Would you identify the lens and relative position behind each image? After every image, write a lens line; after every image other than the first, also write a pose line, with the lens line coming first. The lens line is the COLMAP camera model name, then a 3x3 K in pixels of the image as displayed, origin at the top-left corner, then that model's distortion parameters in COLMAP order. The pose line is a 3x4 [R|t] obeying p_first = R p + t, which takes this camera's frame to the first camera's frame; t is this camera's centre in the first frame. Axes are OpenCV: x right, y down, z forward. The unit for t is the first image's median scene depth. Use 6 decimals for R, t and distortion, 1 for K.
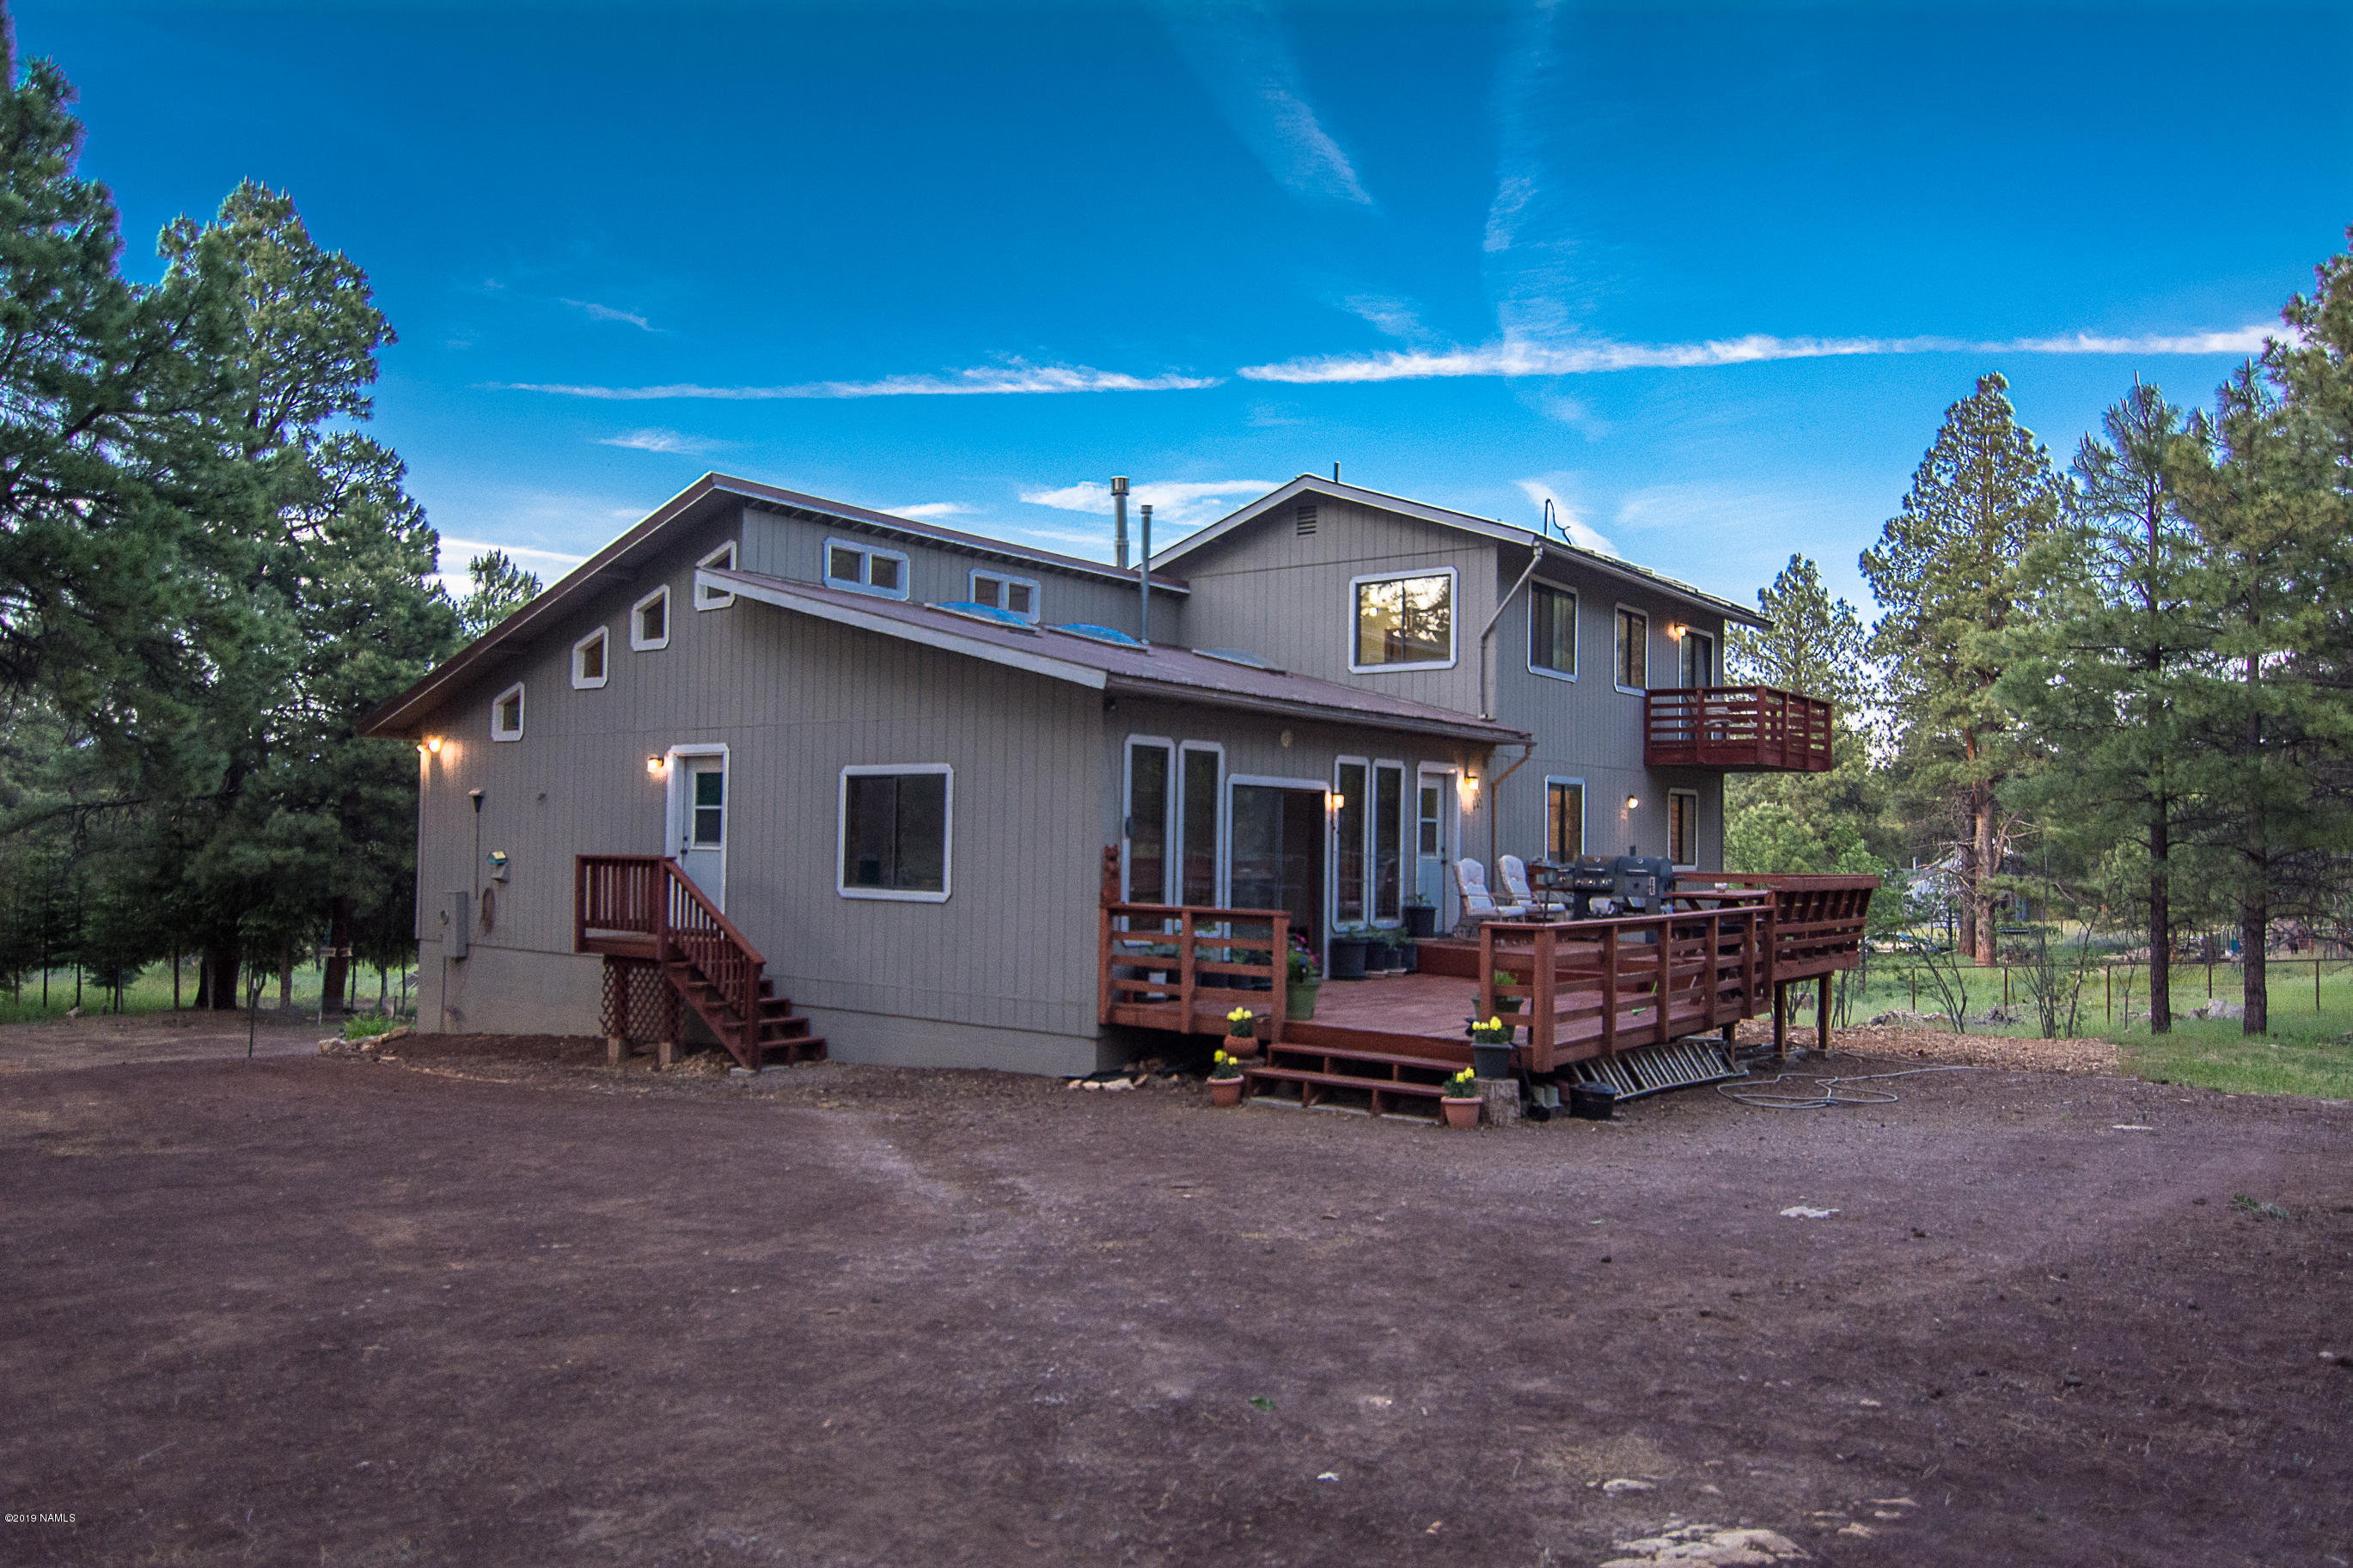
lens RADIAL K [[1635.9, 0, 1176.5], [0, 1635.9, 784.0], [0, 0, 1]] dist [-0.005619, -0.002399]
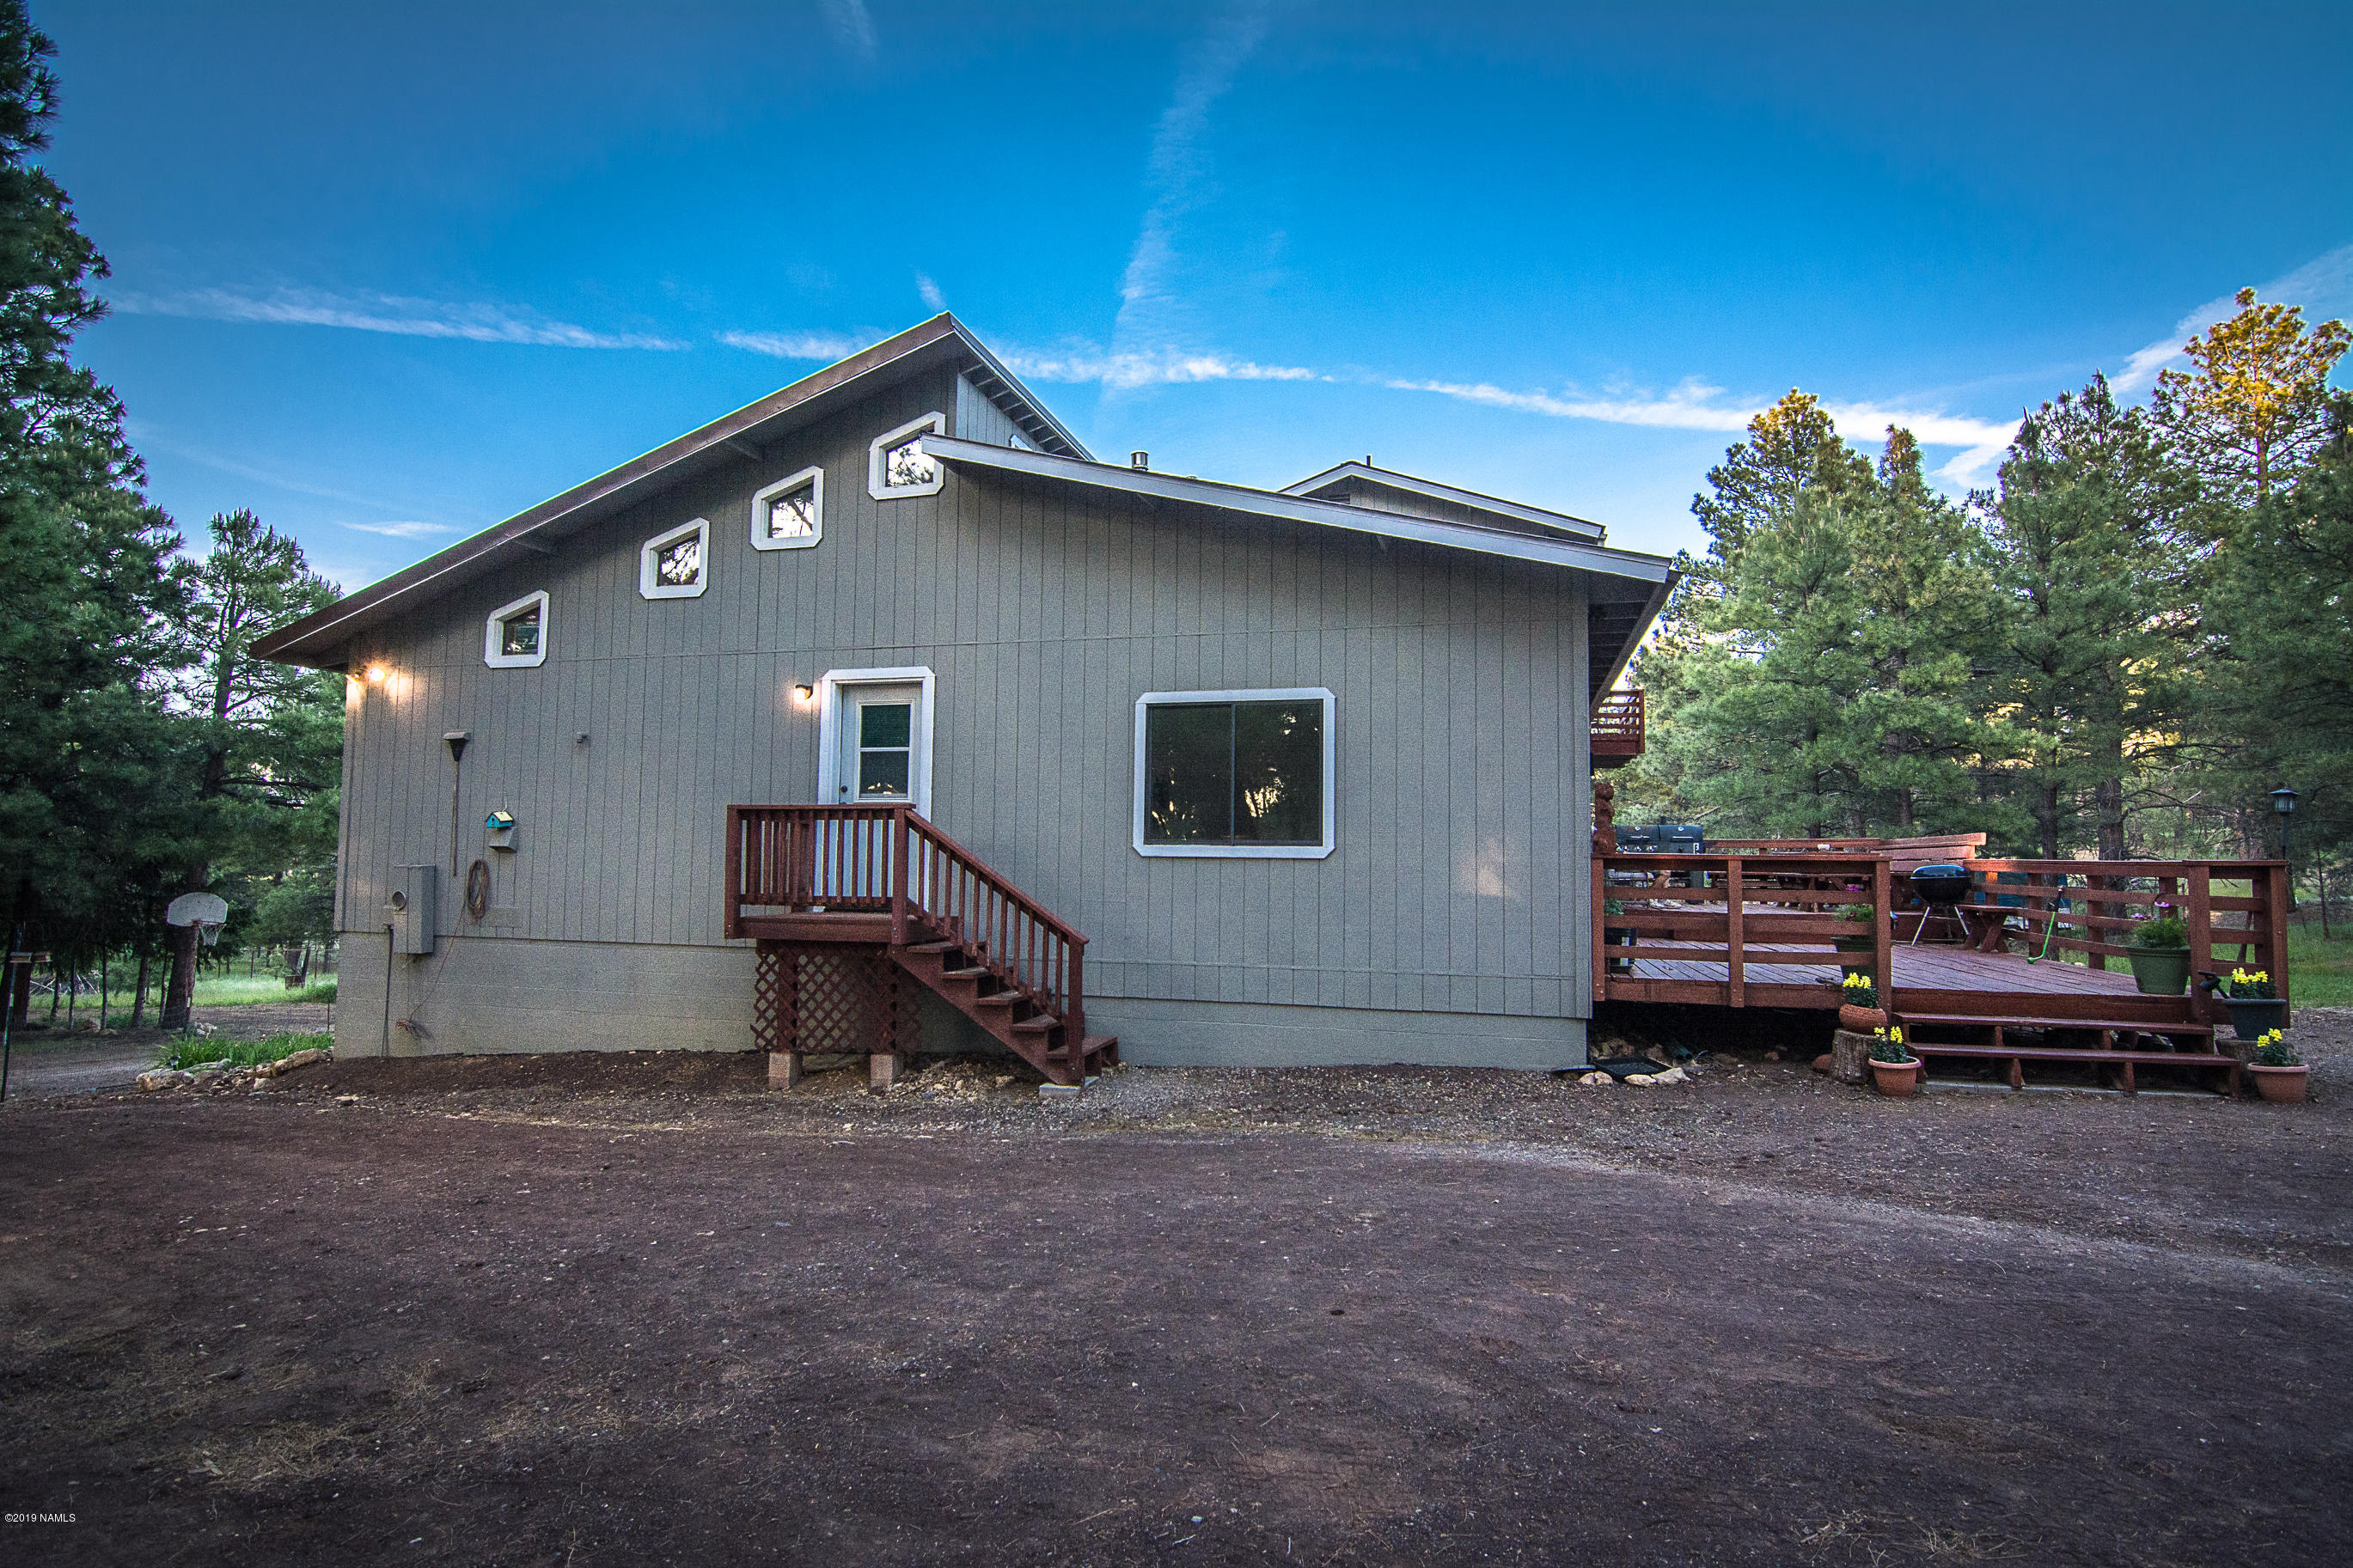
lens RADIAL K [[1188.4, 0, 1176.5], [0, 1188.4, 784.0], [0, 0, 1]] dist [-0.001294, -0.013183]
pose [[0.928454, 0.018089, 0.371006, -0.370941], [-0.009884, 0.999663, -0.024005, 0.043666], [-0.371315, 0.018620, 0.928320, 0.419927]]
